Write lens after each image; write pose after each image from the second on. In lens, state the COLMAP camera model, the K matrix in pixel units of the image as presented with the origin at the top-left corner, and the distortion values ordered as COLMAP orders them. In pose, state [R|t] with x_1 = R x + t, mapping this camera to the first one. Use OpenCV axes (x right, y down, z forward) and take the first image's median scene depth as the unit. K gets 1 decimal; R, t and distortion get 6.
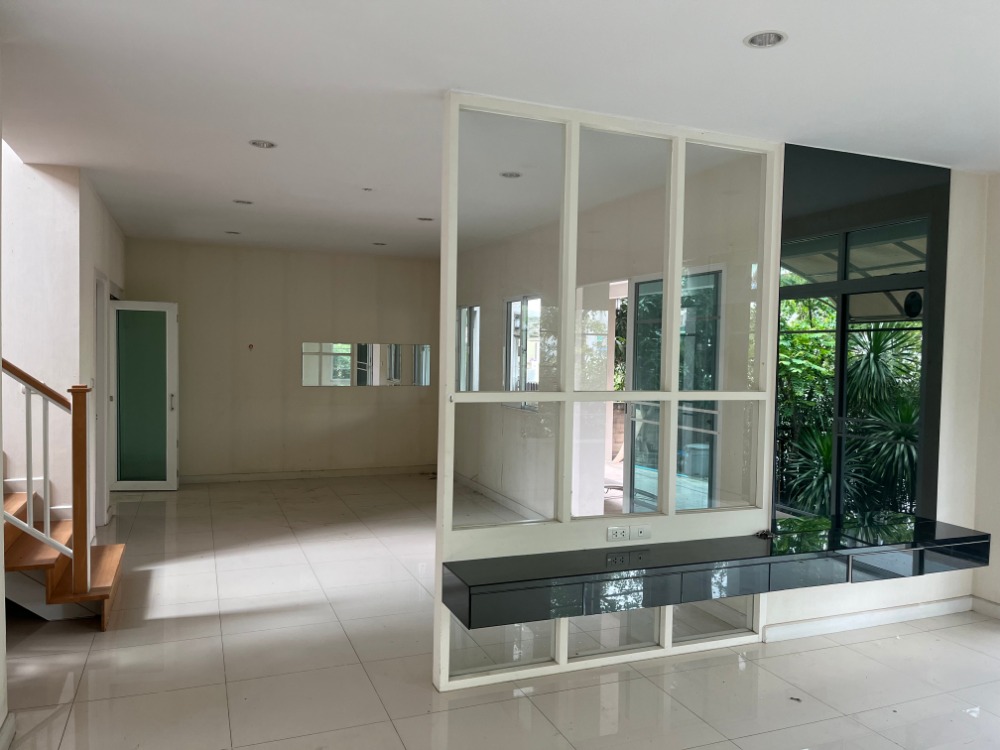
lens RADIAL K [[750.4, 0, 499.6], [0, 750.4, 370.4], [0, 0, 1]] dist [0.002396, -0.005819]
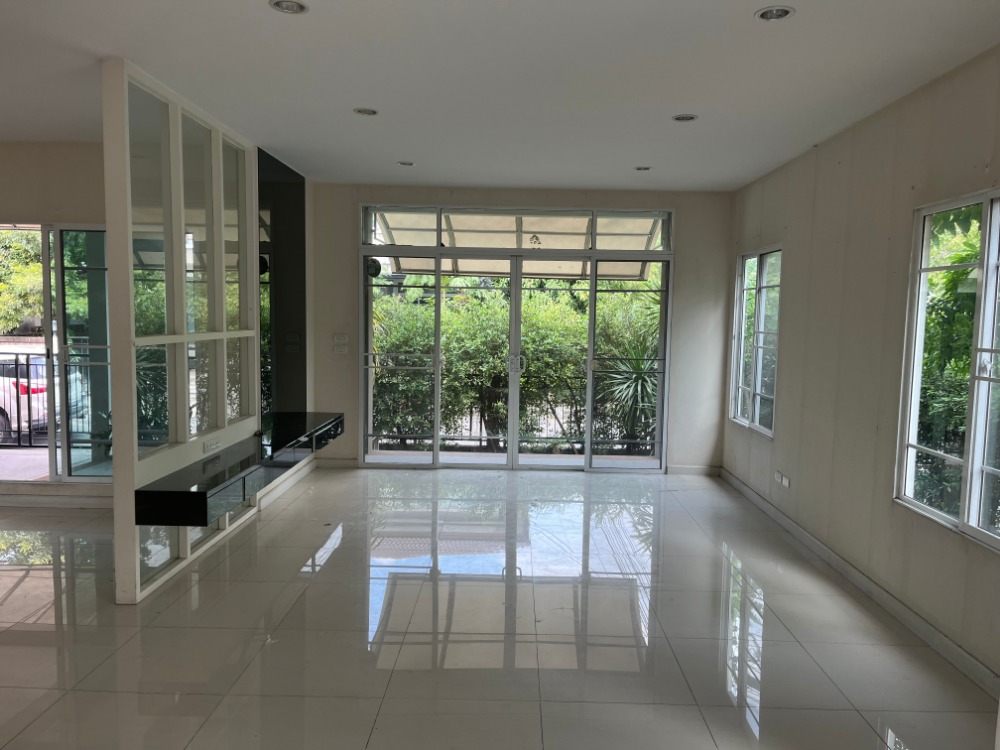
lens RADIAL K [[750.4, 0, 500.0], [0, 750.4, 378.5], [0, 0, 1]] dist [0.002396, -0.005819]
pose [[0.390072, -0.092798, 0.916096, -0.735077], [0.014064, 0.995393, 0.094842, -0.007132], [-0.920677, -0.024111, 0.389580, 0.054728]]
